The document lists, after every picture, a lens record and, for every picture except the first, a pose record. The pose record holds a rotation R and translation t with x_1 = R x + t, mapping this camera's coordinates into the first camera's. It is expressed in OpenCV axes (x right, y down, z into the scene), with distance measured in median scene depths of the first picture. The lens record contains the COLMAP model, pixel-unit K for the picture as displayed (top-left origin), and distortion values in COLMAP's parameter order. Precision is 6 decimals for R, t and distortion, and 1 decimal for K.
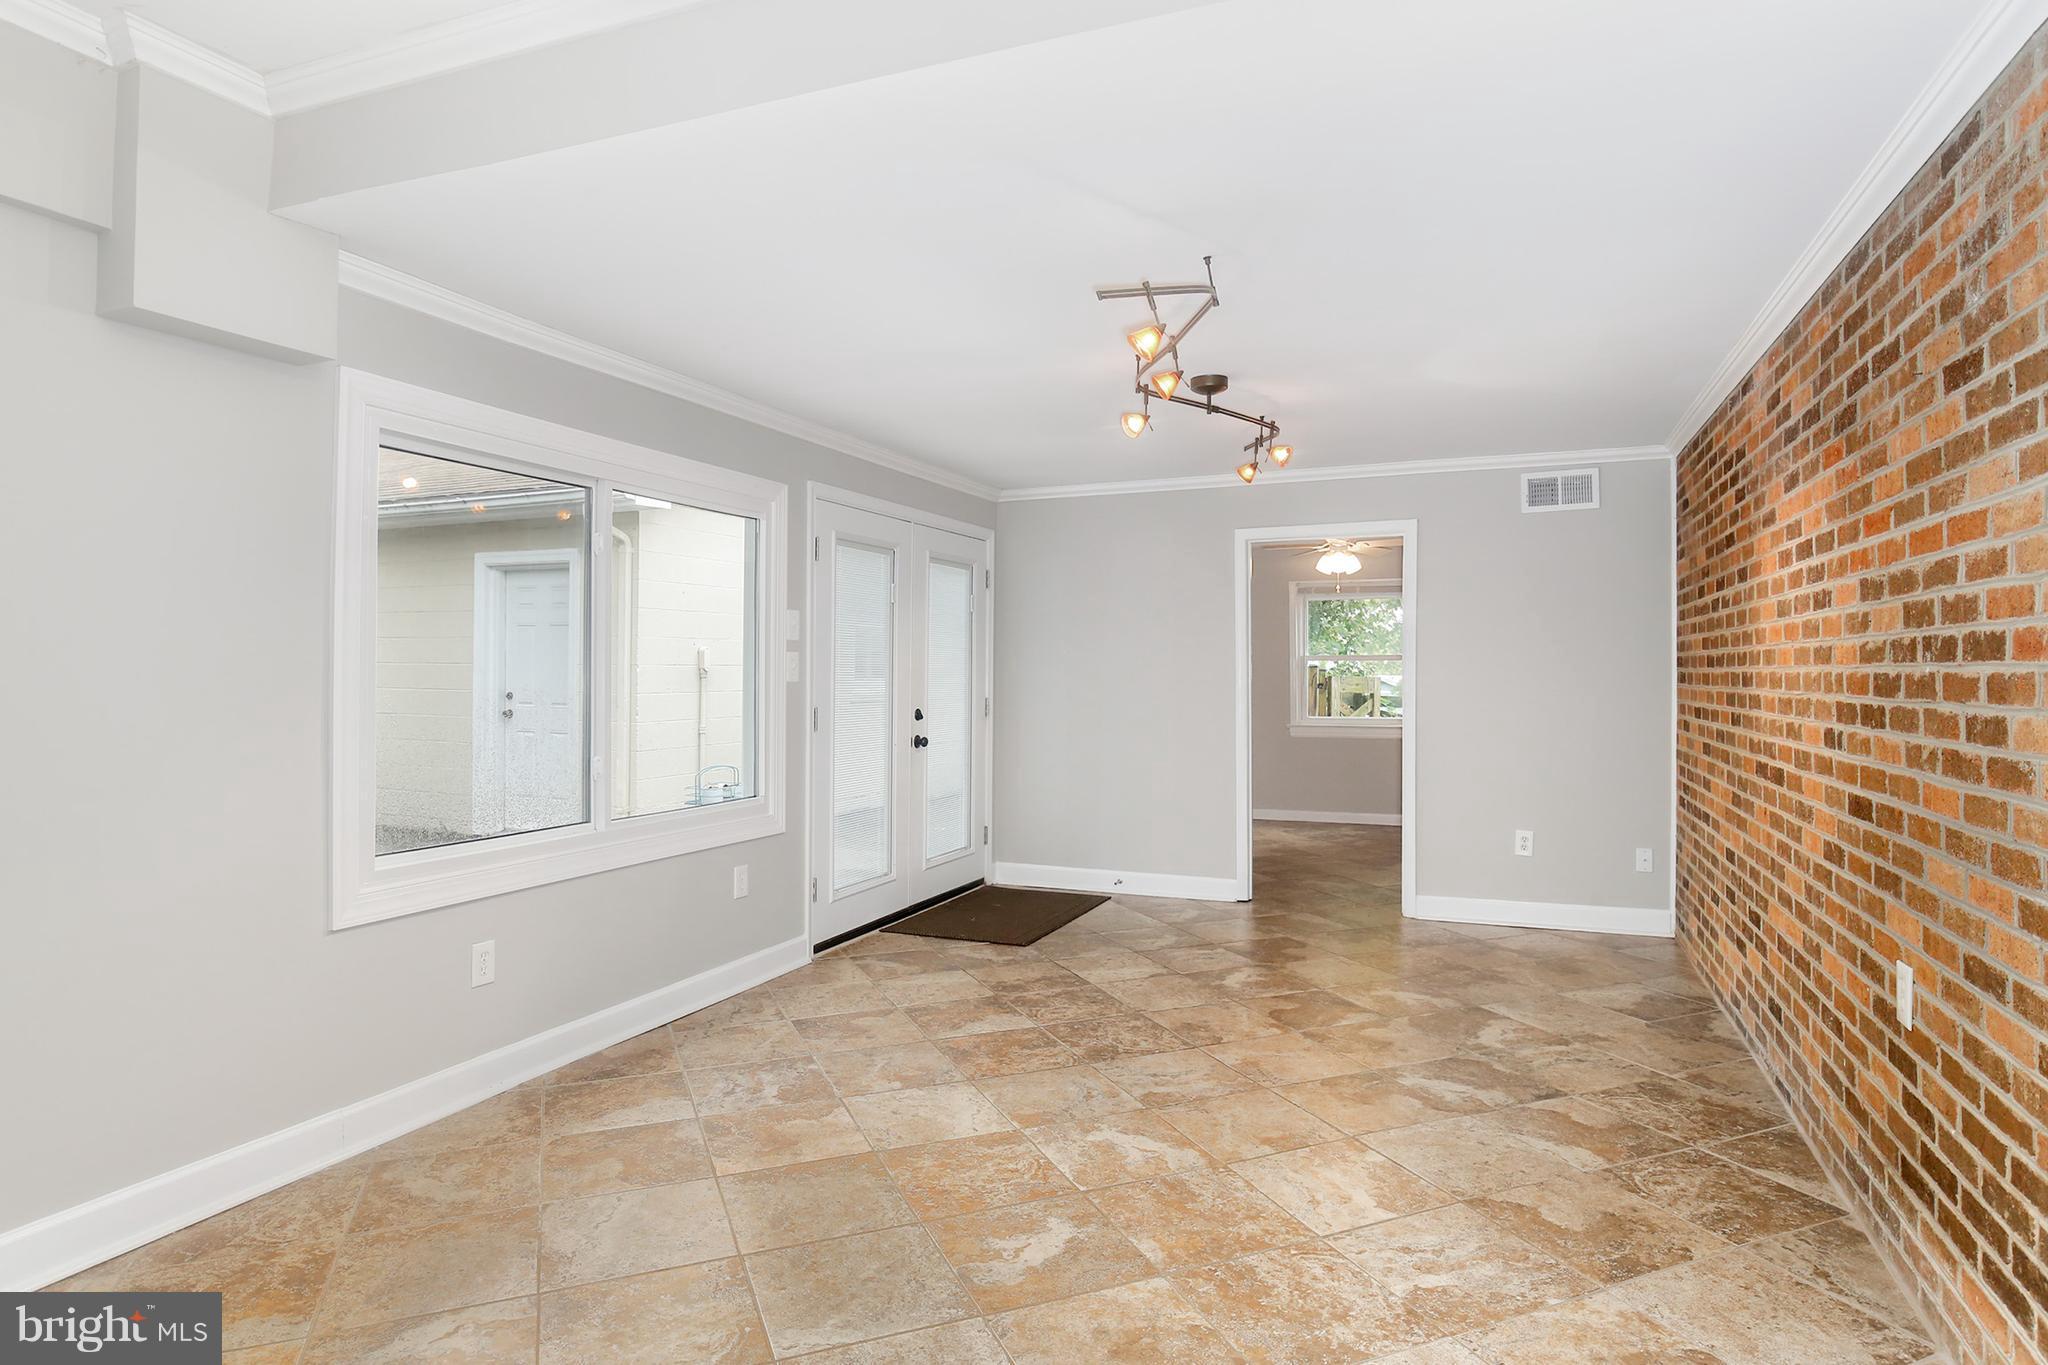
lens RADIAL K [[1096.8, 0, 1011.1], [0, 1096.8, 668.2], [0, 0, 1]] dist [-0.016802, 0.002065]
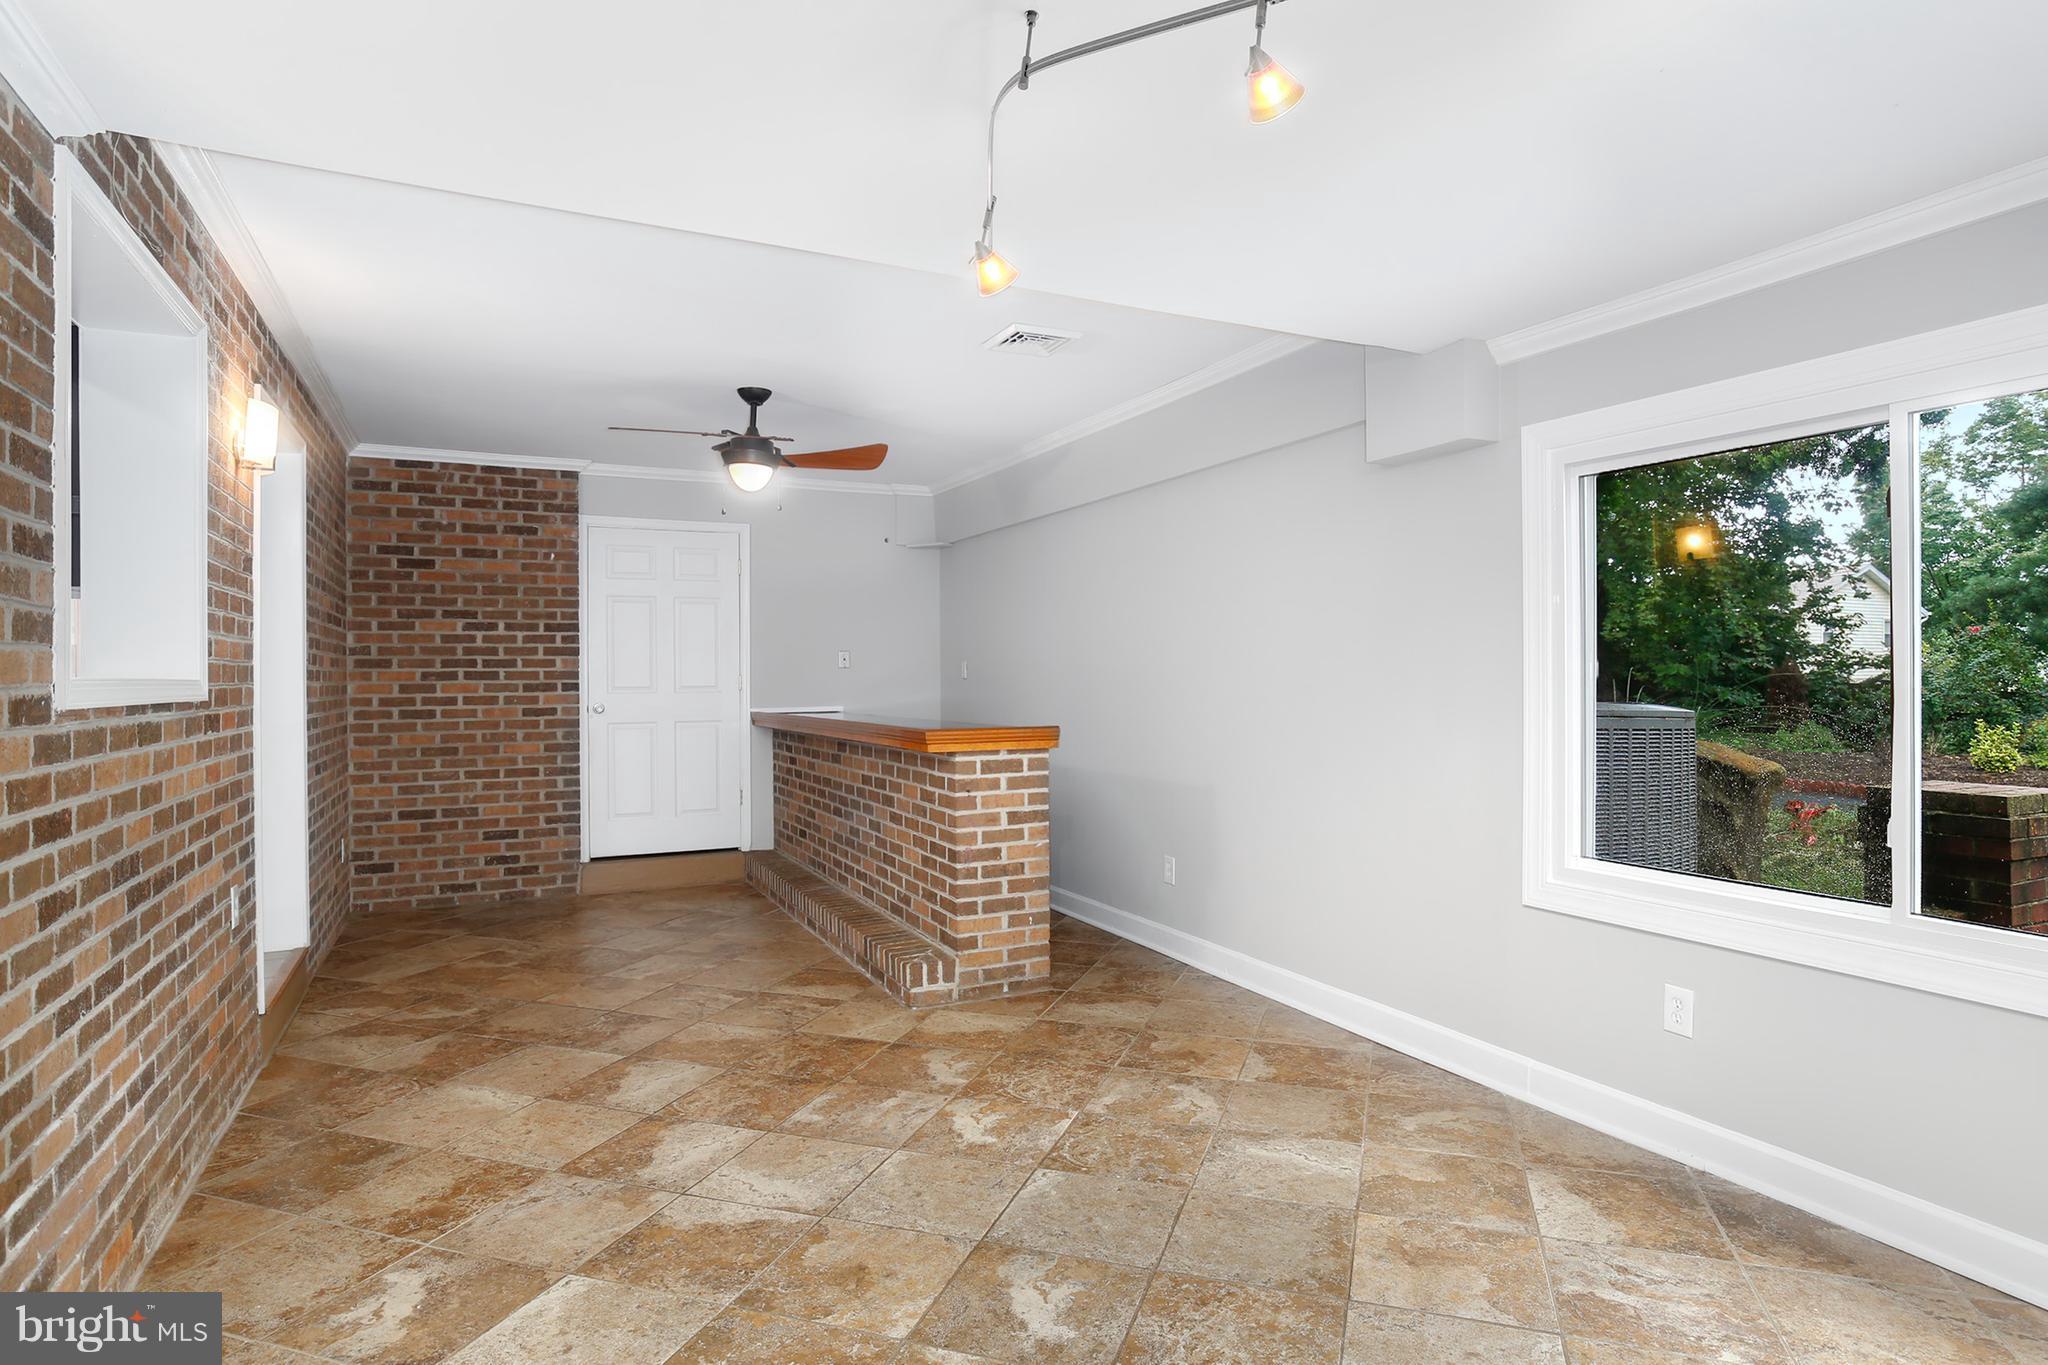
lens RADIAL K [[1096.8, 0, 1022.9], [0, 1096.8, 680.4], [0, 0, 1]] dist [-0.016802, 0.002065]
pose [[-0.643698, -0.002061, -0.765277, 0.643850], [0.002120, 0.999988, -0.004475, 0.007007], [0.765277, -0.004503, -0.643686, 1.385466]]
